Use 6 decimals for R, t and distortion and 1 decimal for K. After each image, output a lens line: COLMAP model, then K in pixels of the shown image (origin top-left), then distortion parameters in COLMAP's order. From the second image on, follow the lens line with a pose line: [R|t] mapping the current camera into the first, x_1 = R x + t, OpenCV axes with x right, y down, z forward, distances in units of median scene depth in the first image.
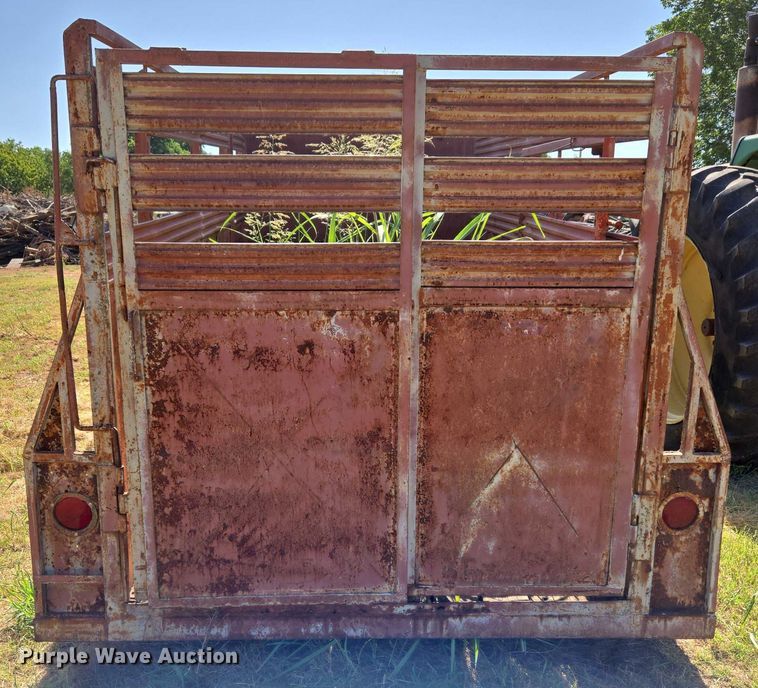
lens RADIAL K [[827.6, 0, 371.7], [0, 827.6, 393.9], [0, 0, 1]] dist [0.068840, 0.000000]
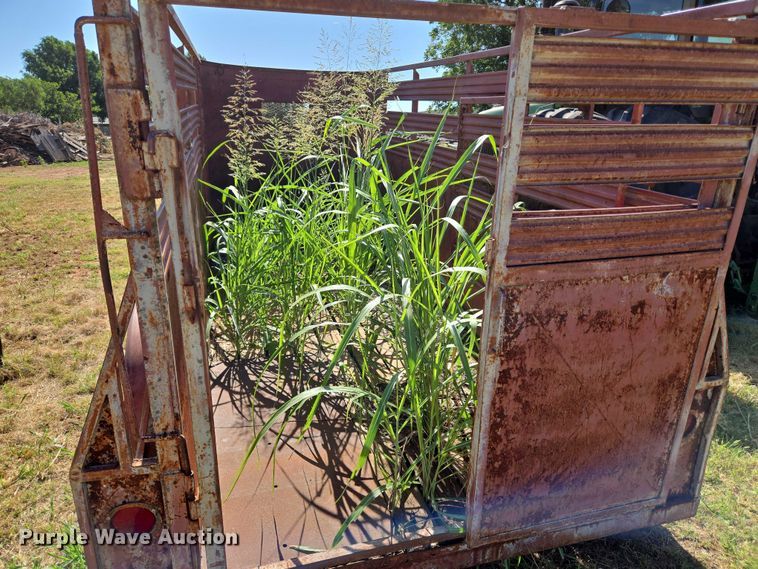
lens RADIAL K [[518.9, 0, 371.4], [0, 518.9, 294.1], [0, 0, 1]] dist [0.055107, -0.051225]
pose [[0.972670, -0.074350, 0.219965, -0.545770], [0.051775, 0.992945, 0.106679, -0.158936], [-0.226345, -0.092375, 0.969657, 0.420598]]
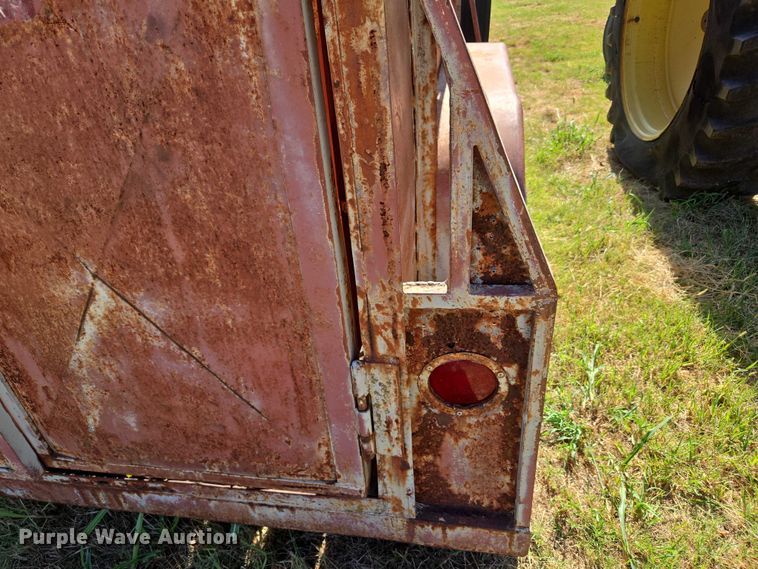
lens RADIAL K [[518.9, 0, 372.8], [0, 518.9, 282.5], [0, 0, 1]] dist [0.055107, -0.051225]
pose [[0.977105, 0.036942, -0.209524, 0.415510], [0.033813, 0.945330, 0.324359, -0.029086], [0.210052, -0.324017, 0.922438, 0.772205]]
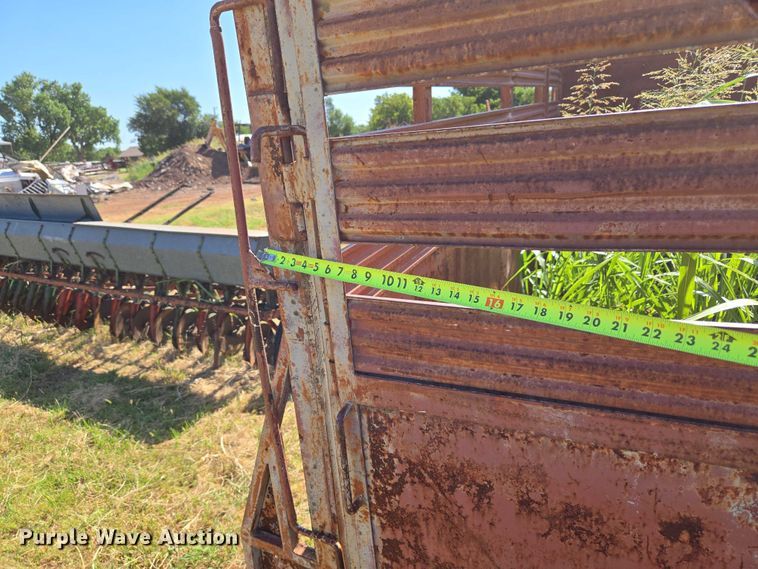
lens RADIAL K [[518.9, 0, 373.4], [0, 518.9, 291.6], [0, 0, 1]] dist [0.055107, -0.051225]
pose [[0.889178, 0.063920, -0.453074, -0.105216], [-0.024870, 0.995482, 0.091635, -0.204241], [0.456884, -0.070212, 0.886751, 0.661962]]
